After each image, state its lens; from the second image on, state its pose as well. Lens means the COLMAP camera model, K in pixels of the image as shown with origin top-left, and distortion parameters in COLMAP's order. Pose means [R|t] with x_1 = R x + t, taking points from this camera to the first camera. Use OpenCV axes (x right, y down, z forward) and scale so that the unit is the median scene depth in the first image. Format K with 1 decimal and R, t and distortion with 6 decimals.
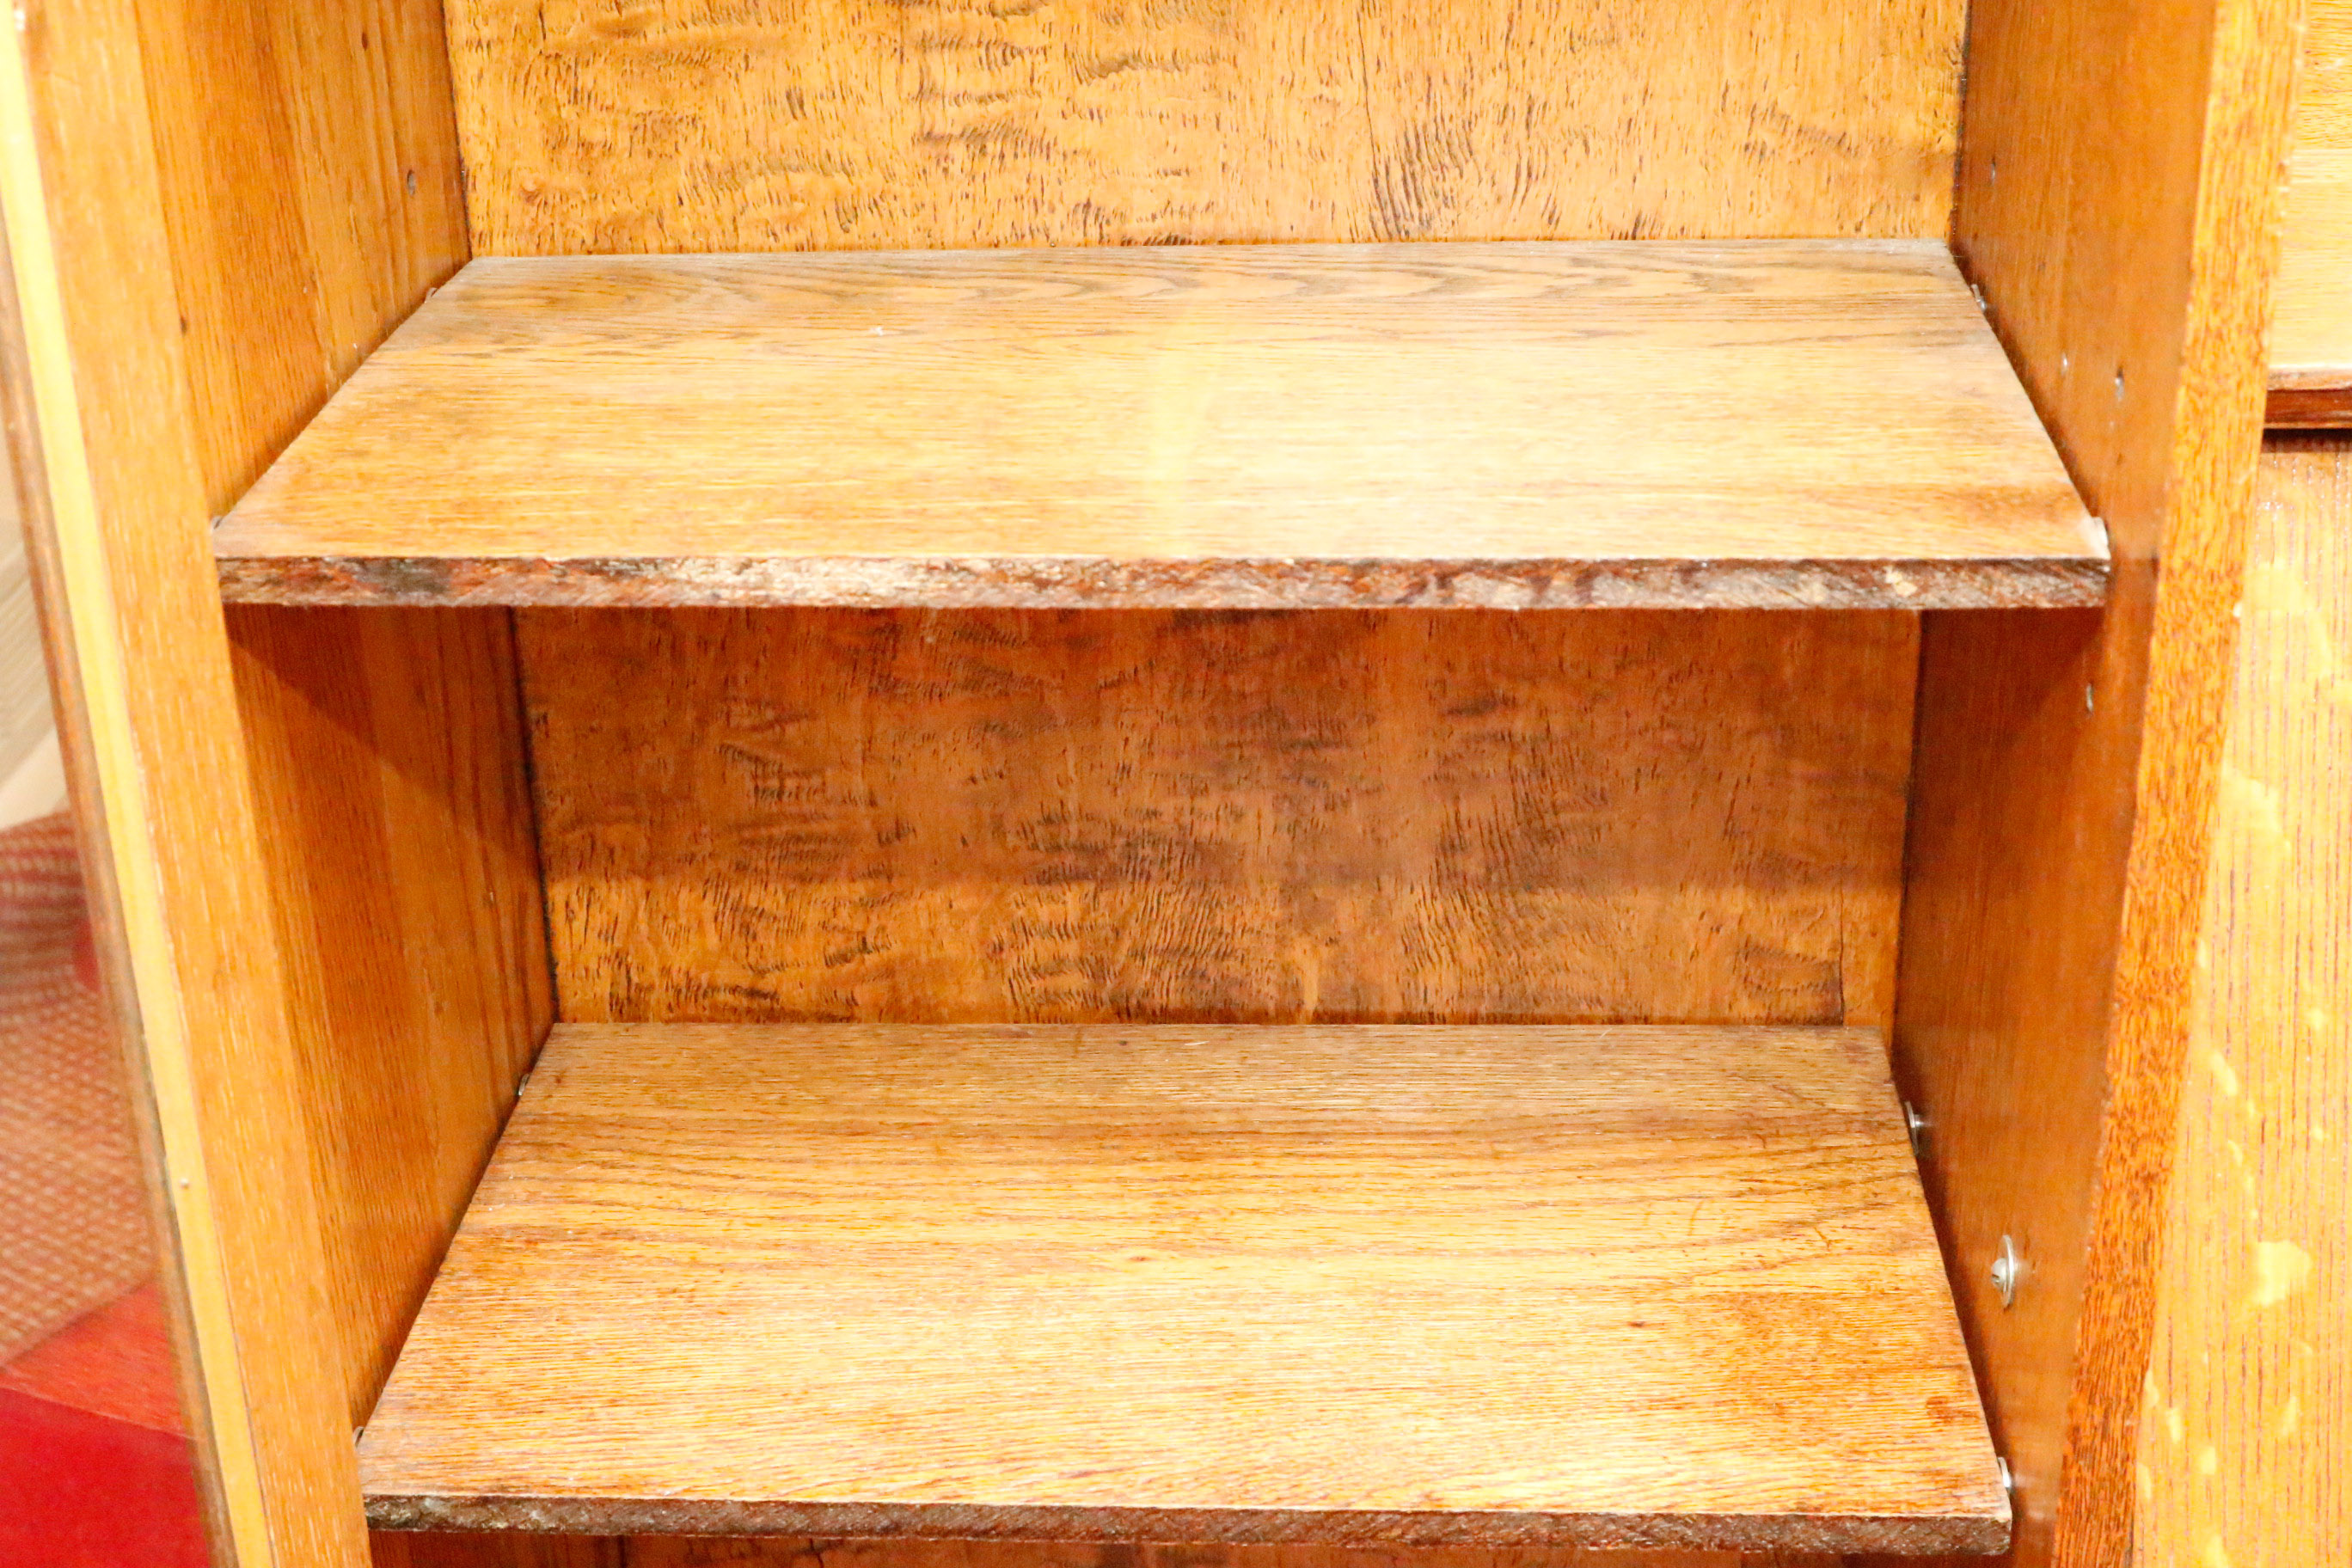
lens RADIAL K [[3313.0, 0, 1176.0], [0, 3313.0, 784.0], [0, 0, 1]] dist [-0.030281, -0.024934]
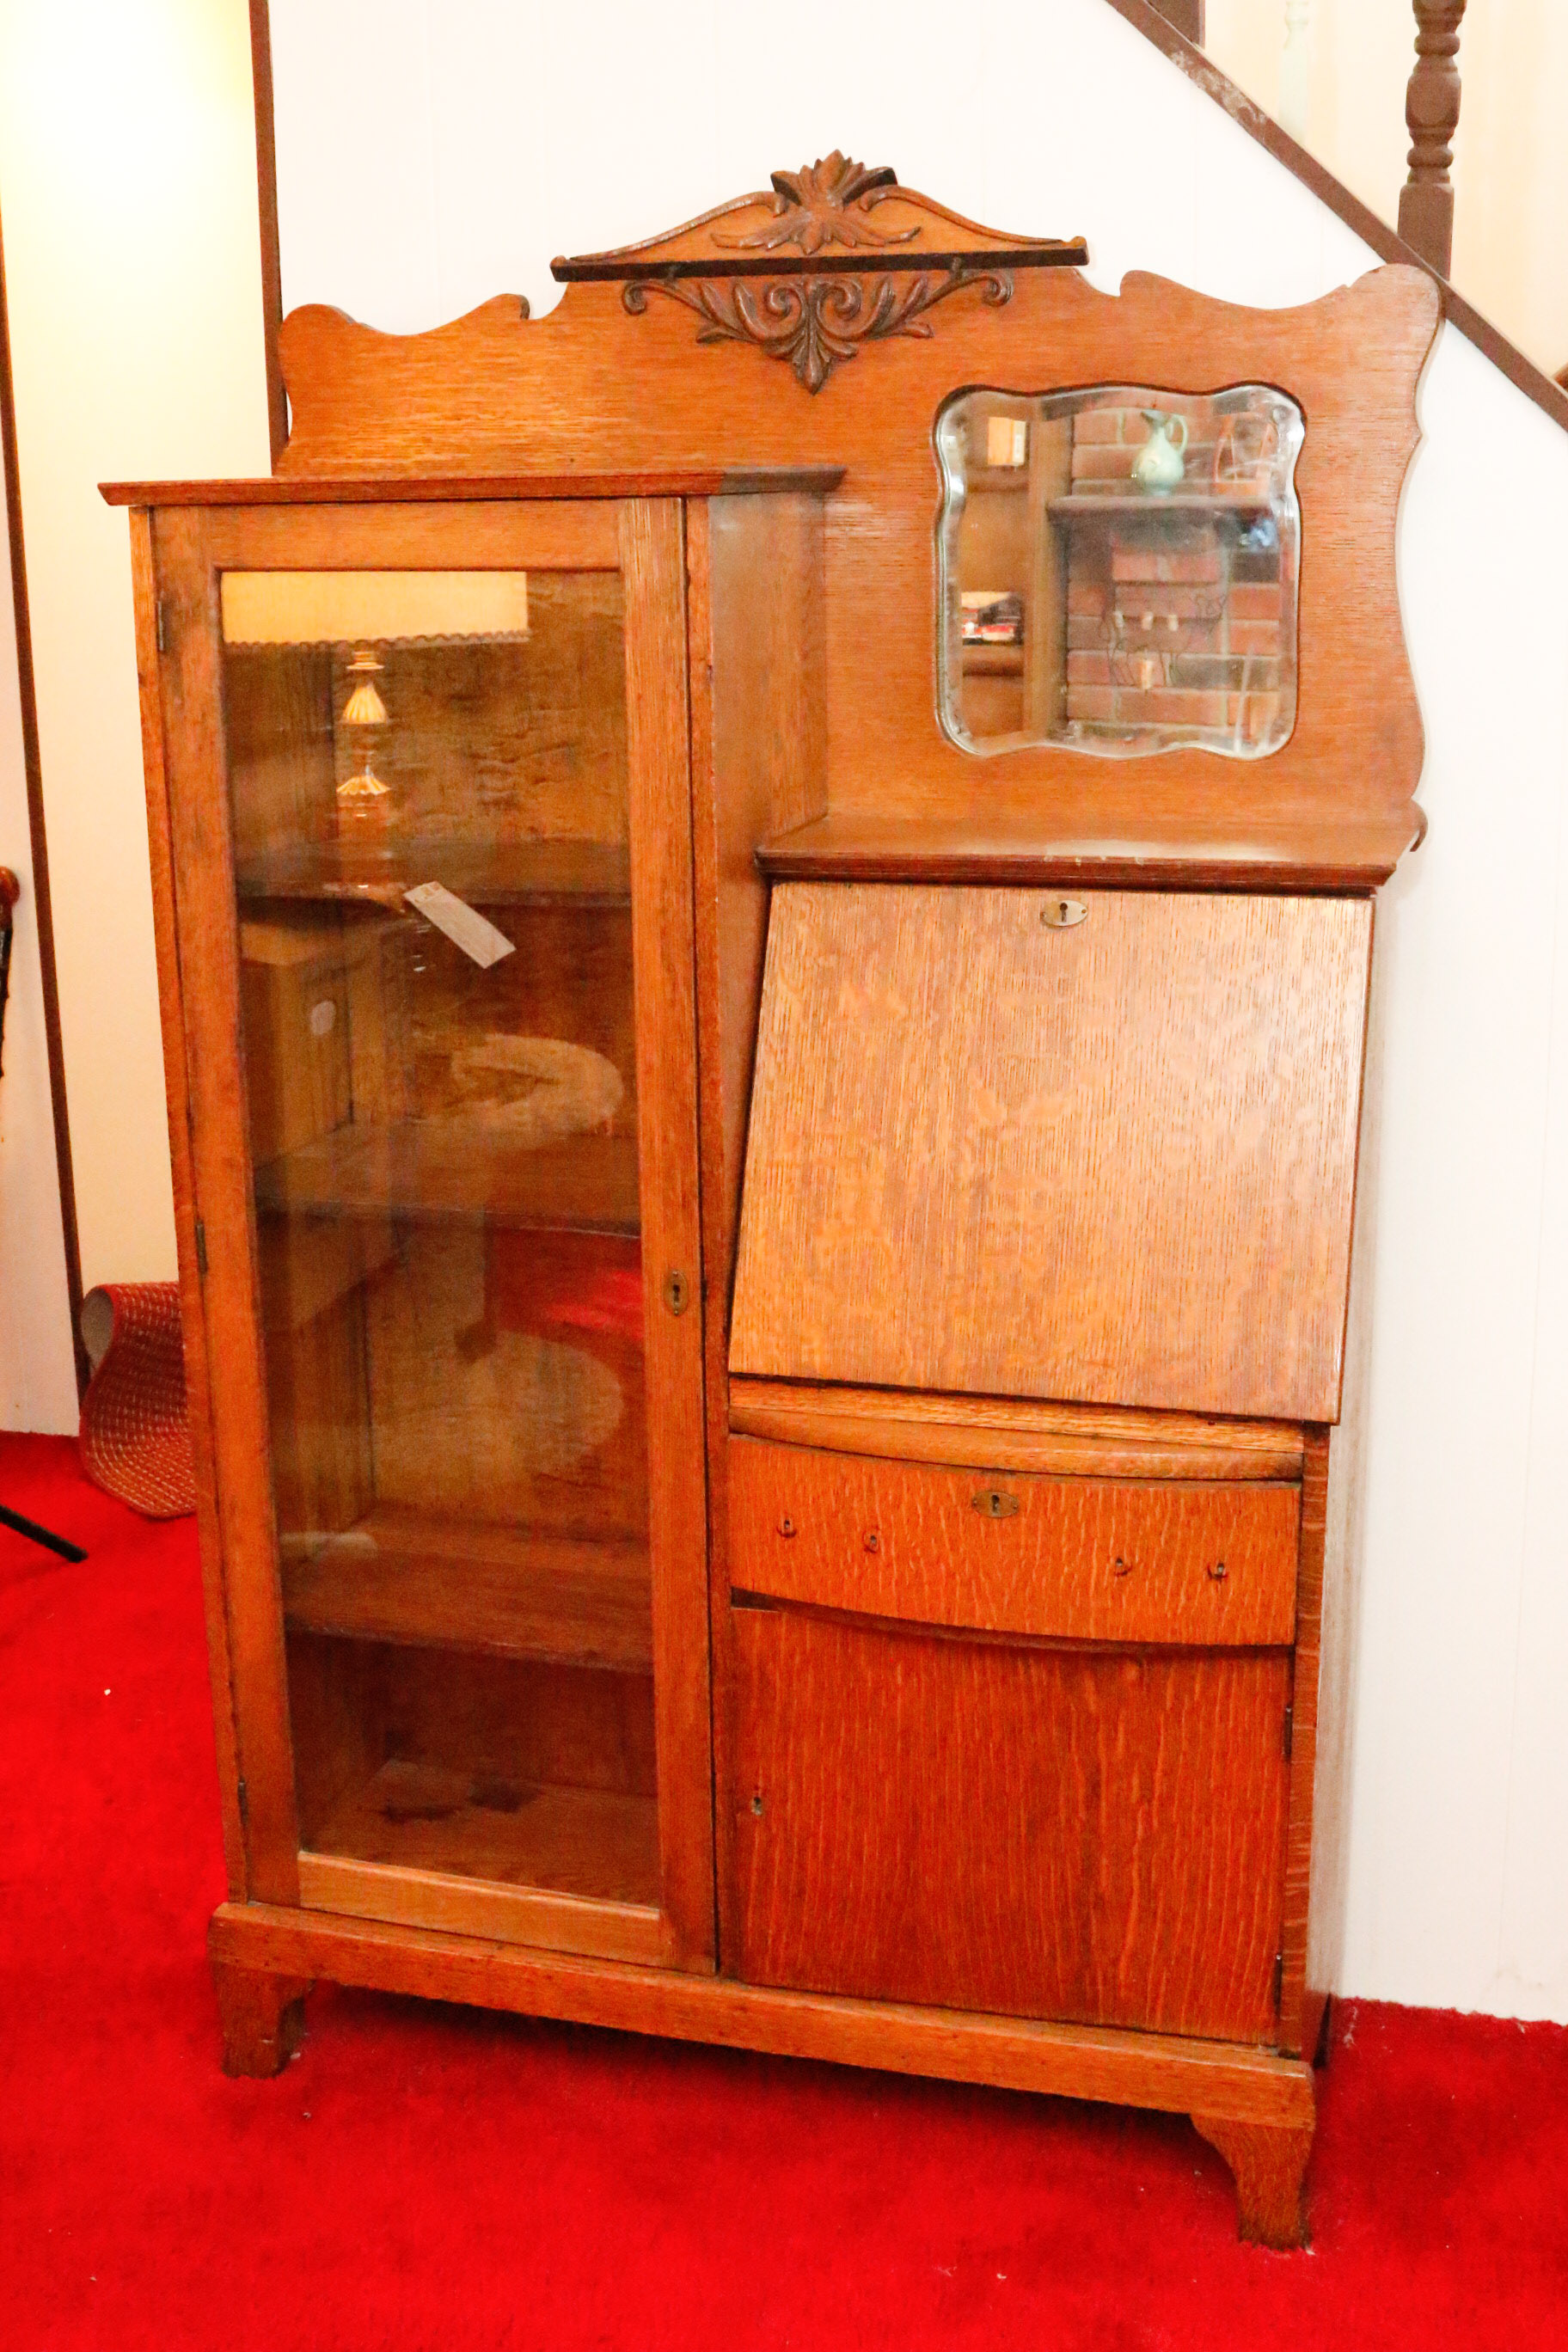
lens RADIAL K [[2787.6, 0, 784.0], [0, 2787.6, 1176.0], [0, 0, 1]] dist [-0.103672, 0.066322]
pose [[0.971160, 0.069053, -0.228209, 0.725716], [-0.107746, 0.980940, -0.161702, 0.471630], [0.212693, 0.181627, 0.960090, -1.186036]]
